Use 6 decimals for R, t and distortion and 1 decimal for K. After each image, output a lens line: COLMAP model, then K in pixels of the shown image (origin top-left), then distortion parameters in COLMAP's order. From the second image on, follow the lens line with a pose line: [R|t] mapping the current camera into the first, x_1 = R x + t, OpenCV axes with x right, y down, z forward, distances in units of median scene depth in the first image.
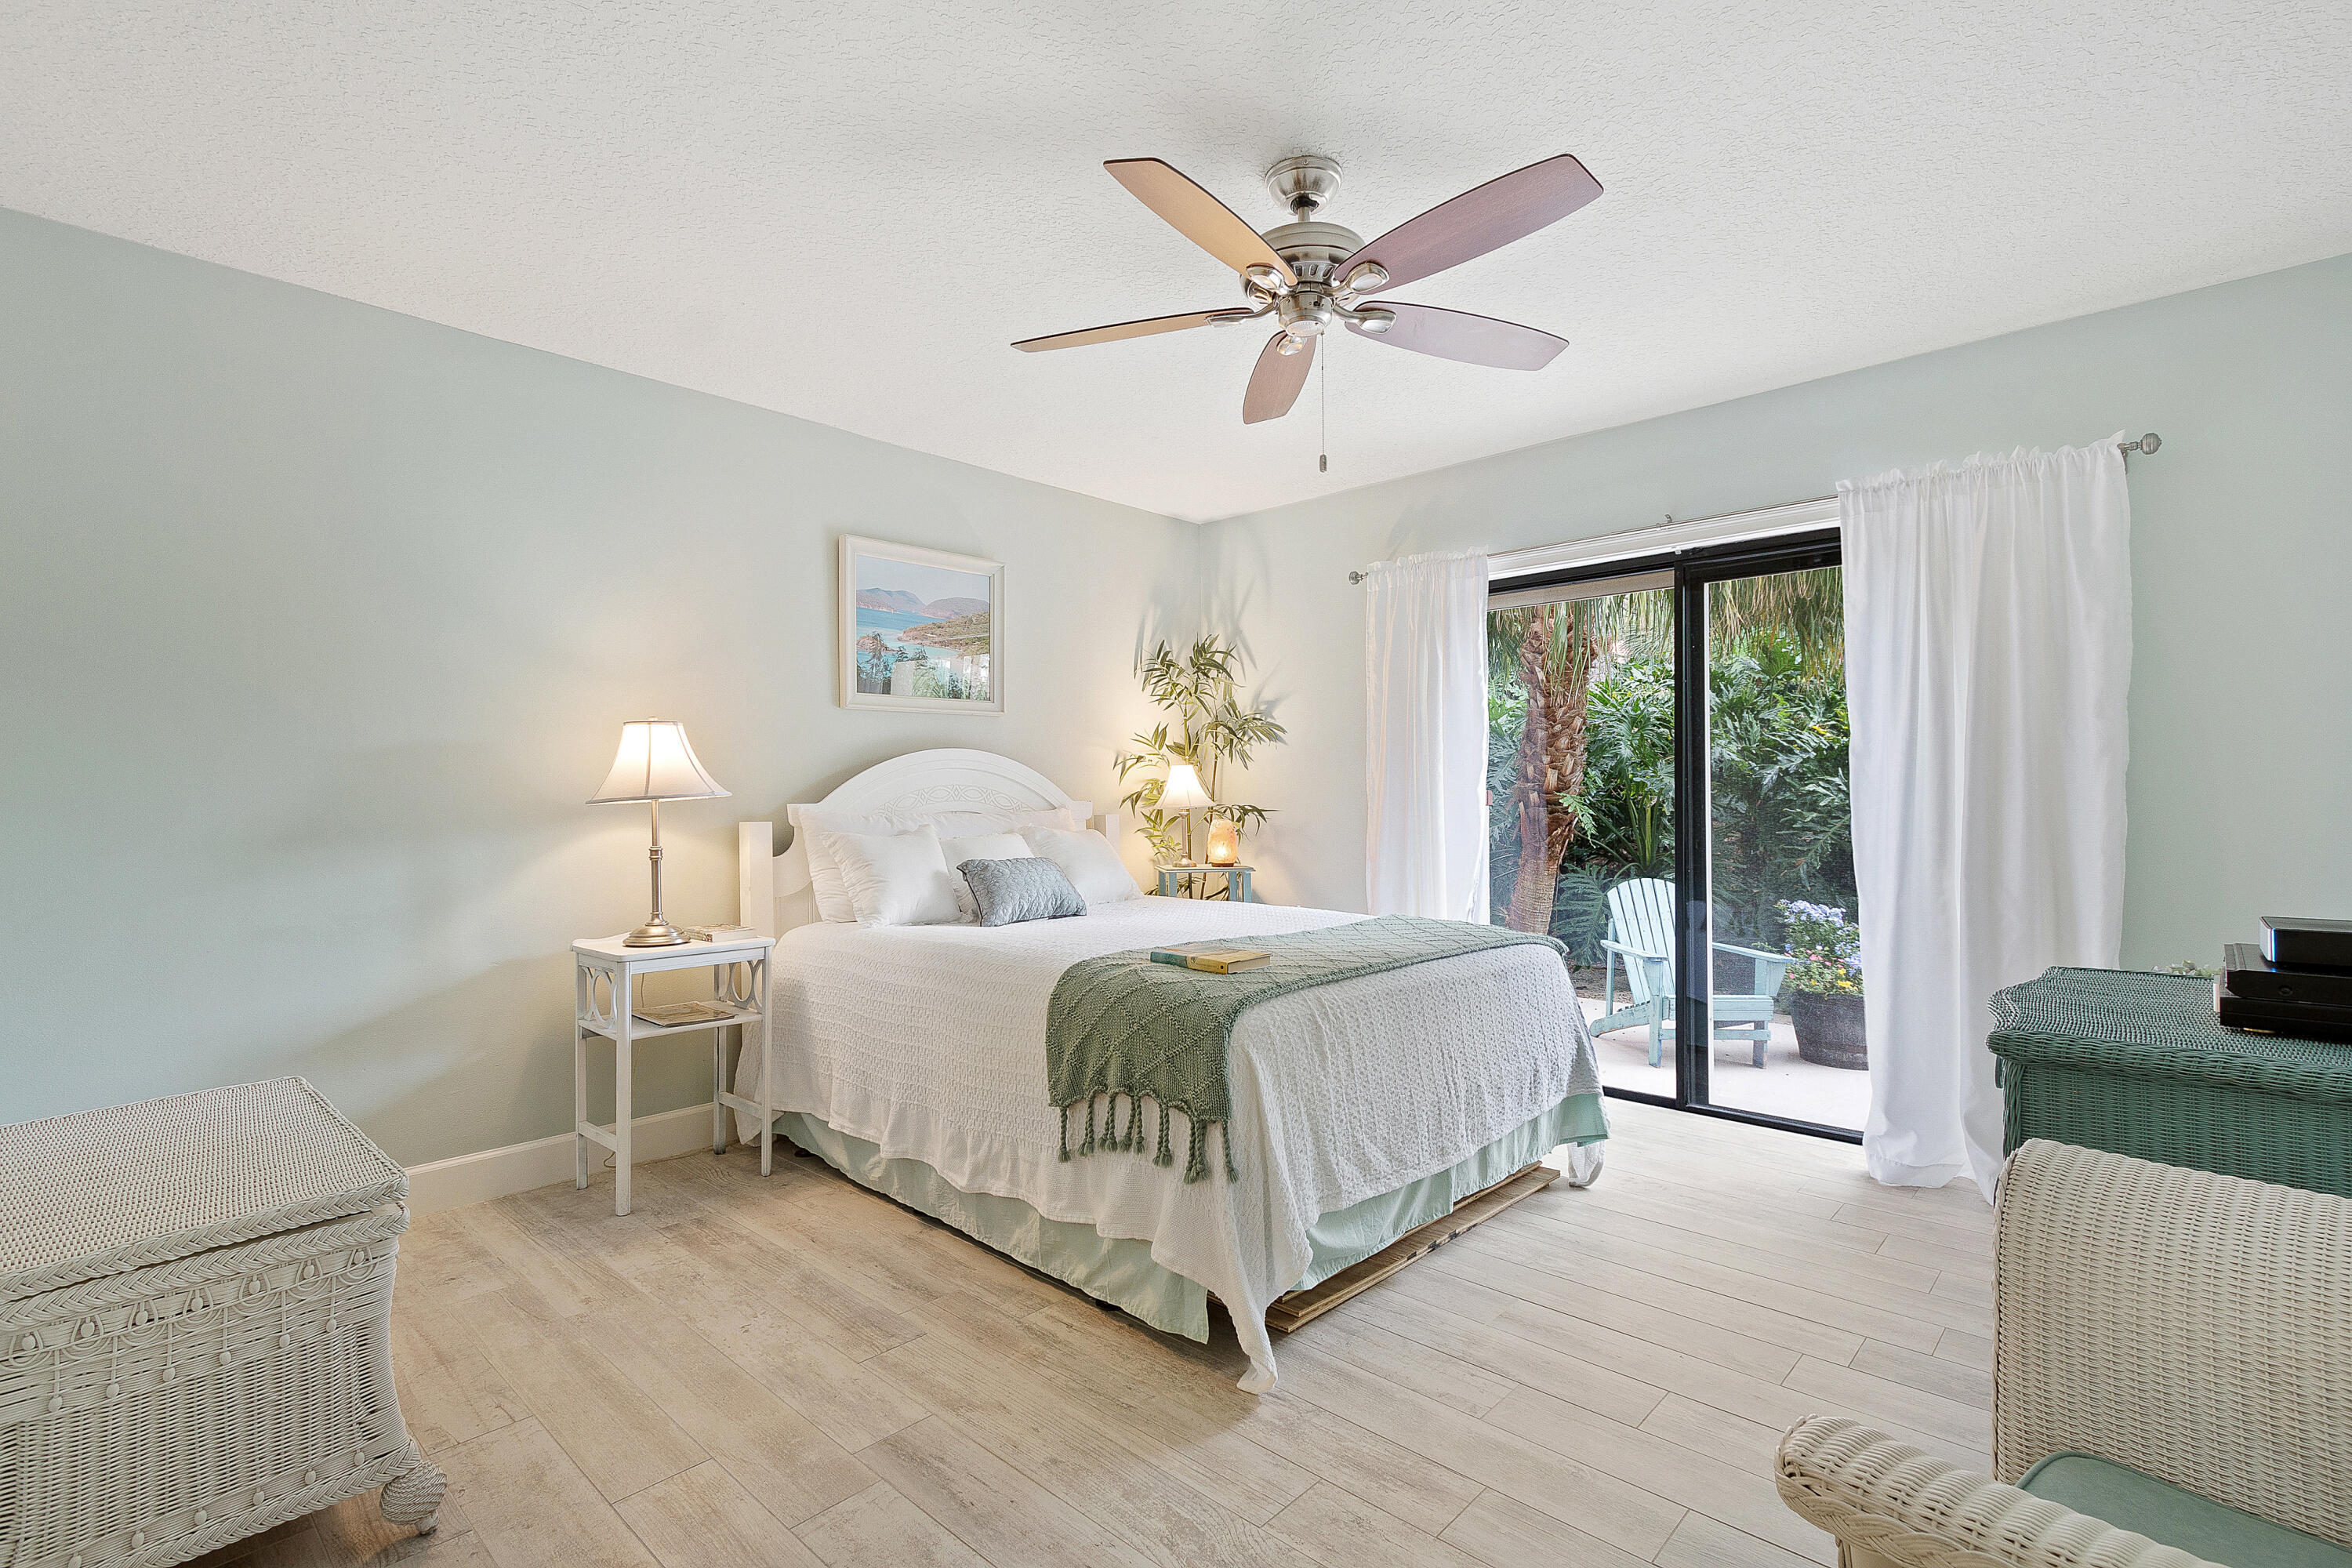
lens RADIAL K [[1084.9, 0, 1168.2], [0, 1084.9, 792.6], [0, 0, 1]] dist [0.001221, 0.000504]
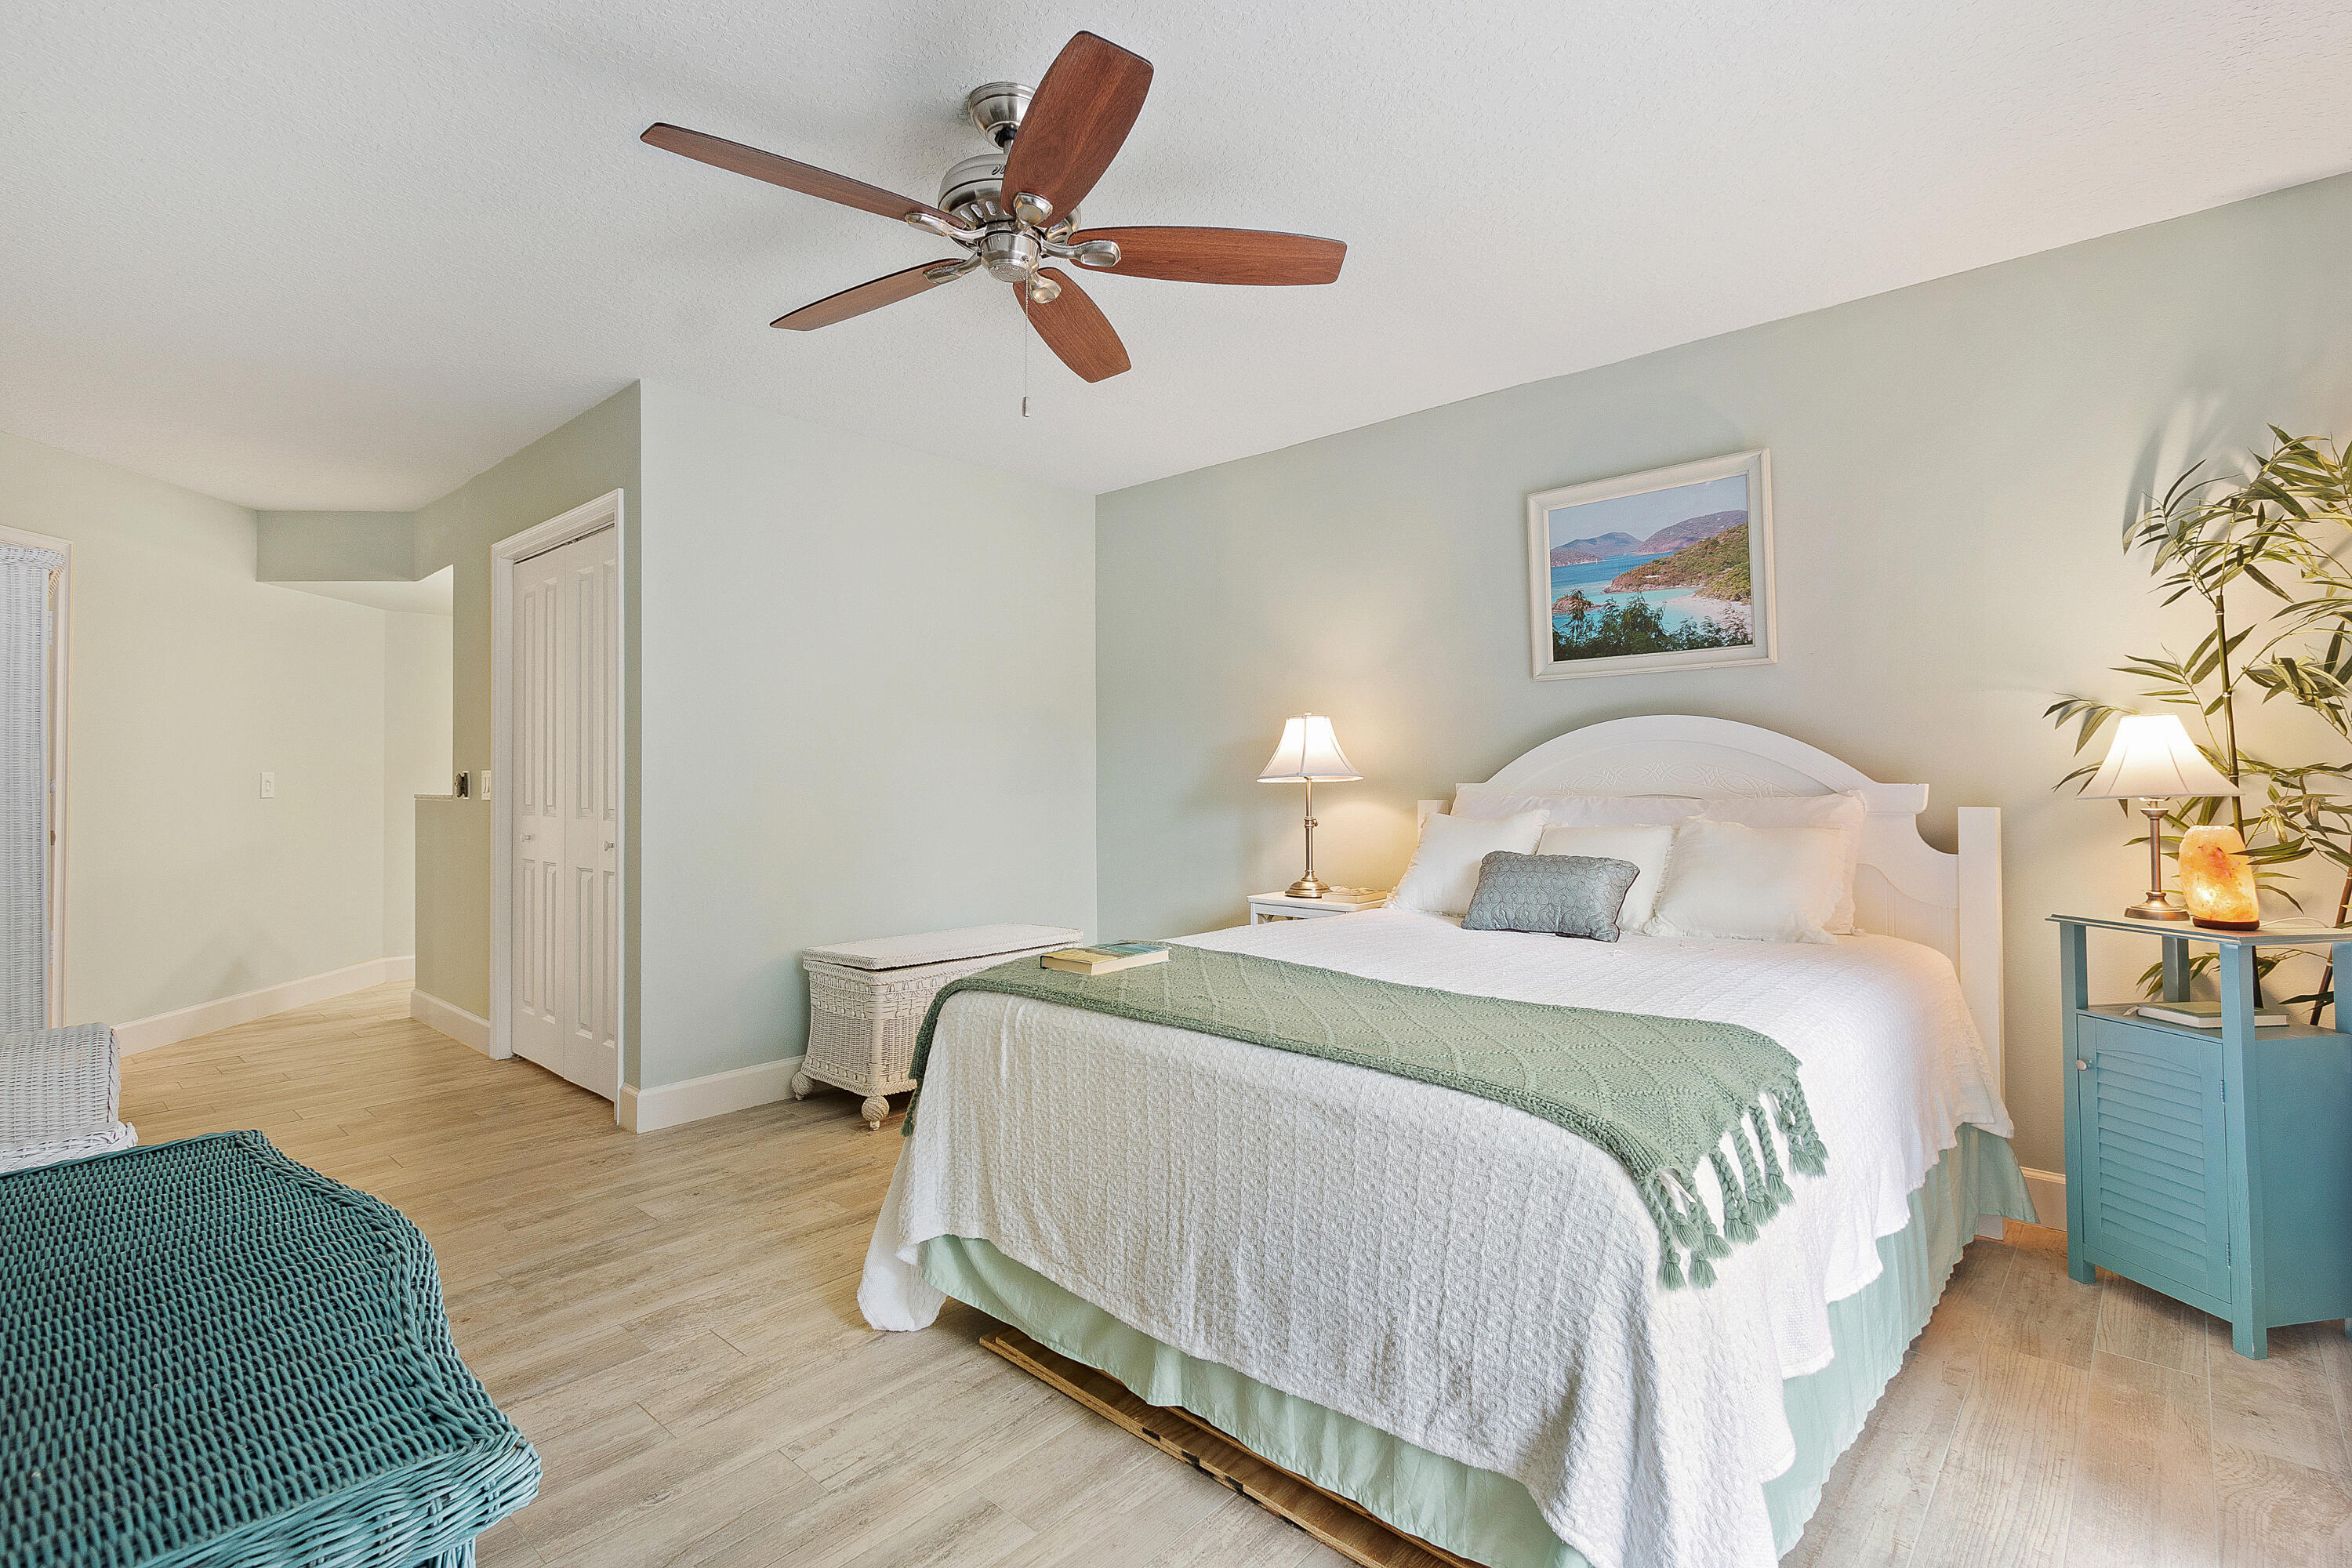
lens RADIAL K [[1084.9, 0, 1168.3], [0, 1084.9, 773.7], [0, 0, 1]] dist [0.001221, 0.000504]
pose [[0.024558, 0.001060, -0.999698, 0.902671], [0.004598, 0.999989, 0.001174, -0.002010], [0.999688, -0.004625, 0.024553, 0.968452]]
